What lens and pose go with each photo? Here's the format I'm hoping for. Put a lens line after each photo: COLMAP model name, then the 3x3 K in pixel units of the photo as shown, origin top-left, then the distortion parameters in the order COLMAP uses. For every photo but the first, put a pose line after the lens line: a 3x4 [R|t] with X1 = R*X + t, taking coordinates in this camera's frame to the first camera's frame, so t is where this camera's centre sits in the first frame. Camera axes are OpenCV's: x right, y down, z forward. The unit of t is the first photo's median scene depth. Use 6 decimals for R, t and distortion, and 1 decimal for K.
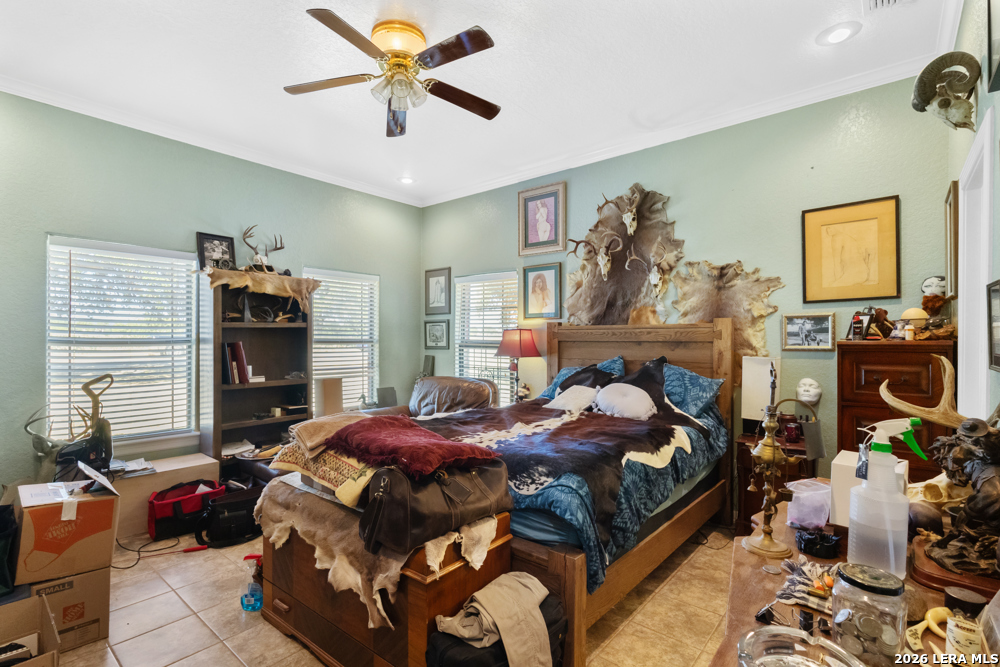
lens RADIAL K [[471.4, 0, 500.0], [0, 471.4, 333.5], [0, 0, 1]] dist [0.000001, 0.000606]
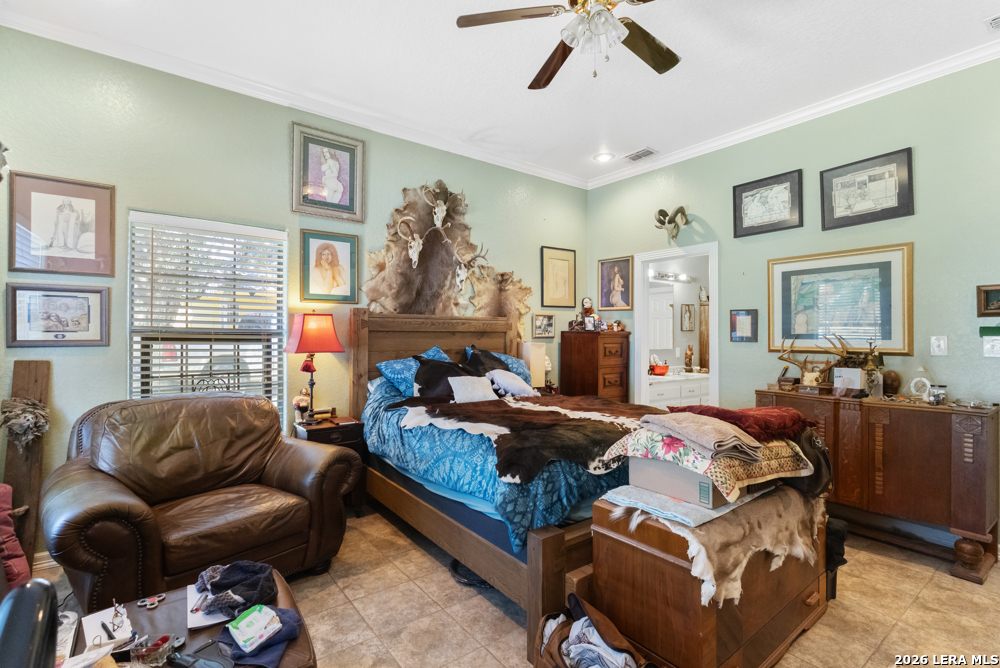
lens RADIAL K [[471.4, 0, 500.0], [0, 471.4, 334.0], [0, 0, 1]] dist [0.000001, 0.000606]
pose [[0.223214, -0.000405, 0.974769, -0.690327], [-0.015783, 0.999867, 0.004030, 0.015892], [-0.974642, -0.016284, 0.223178, 0.625850]]
